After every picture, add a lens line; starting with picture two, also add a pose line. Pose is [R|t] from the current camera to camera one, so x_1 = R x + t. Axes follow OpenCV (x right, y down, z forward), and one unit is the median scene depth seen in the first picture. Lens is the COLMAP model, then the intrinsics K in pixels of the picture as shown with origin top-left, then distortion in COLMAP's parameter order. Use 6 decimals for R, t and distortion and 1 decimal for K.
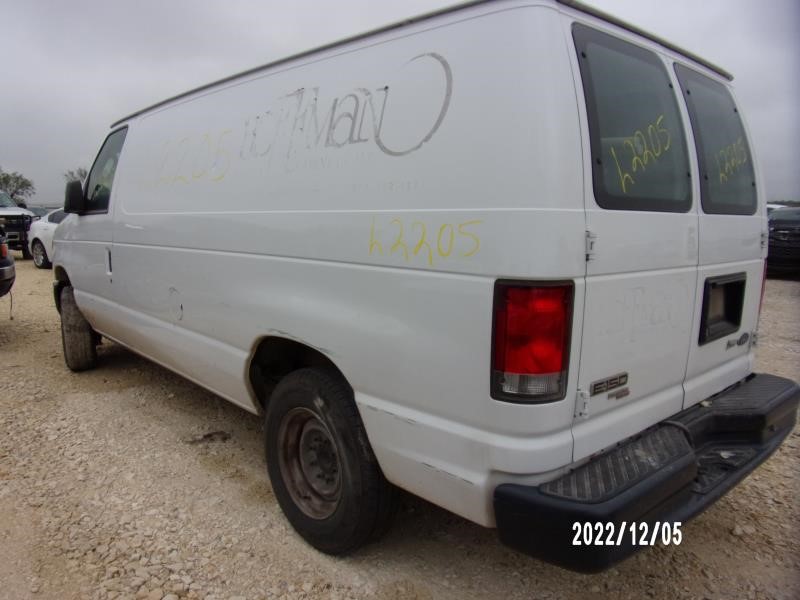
lens RADIAL K [[585.1, 0, 398.6], [0, 585.1, 300.0], [0, 0, 1]] dist [-0.032016, 0.007280]
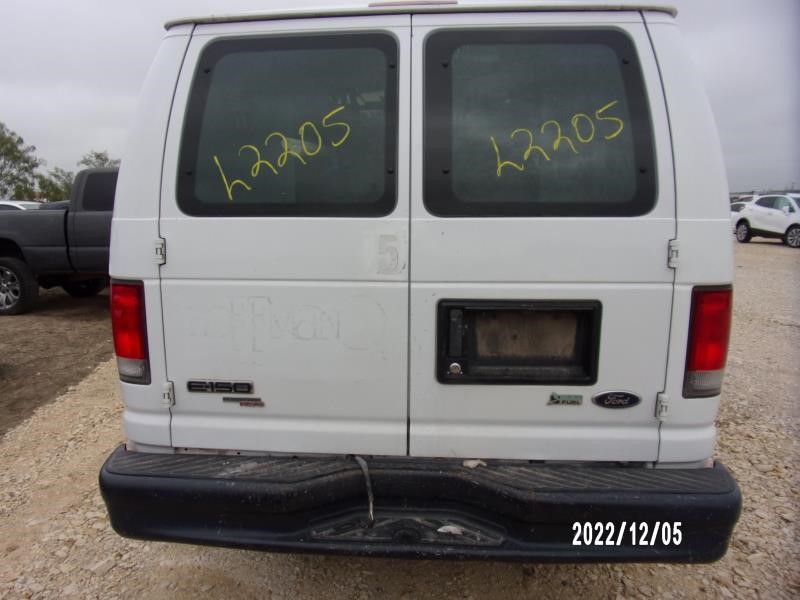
lens RADIAL K [[585.1, 0, 399.6], [0, 585.1, 302.6], [0, 0, 1]] dist [-0.032016, 0.007280]
pose [[0.702058, 0.101625, -0.704831, 1.169484], [-0.089175, 0.994520, 0.054570, -0.079576], [0.706515, 0.024542, 0.707273, 0.445939]]
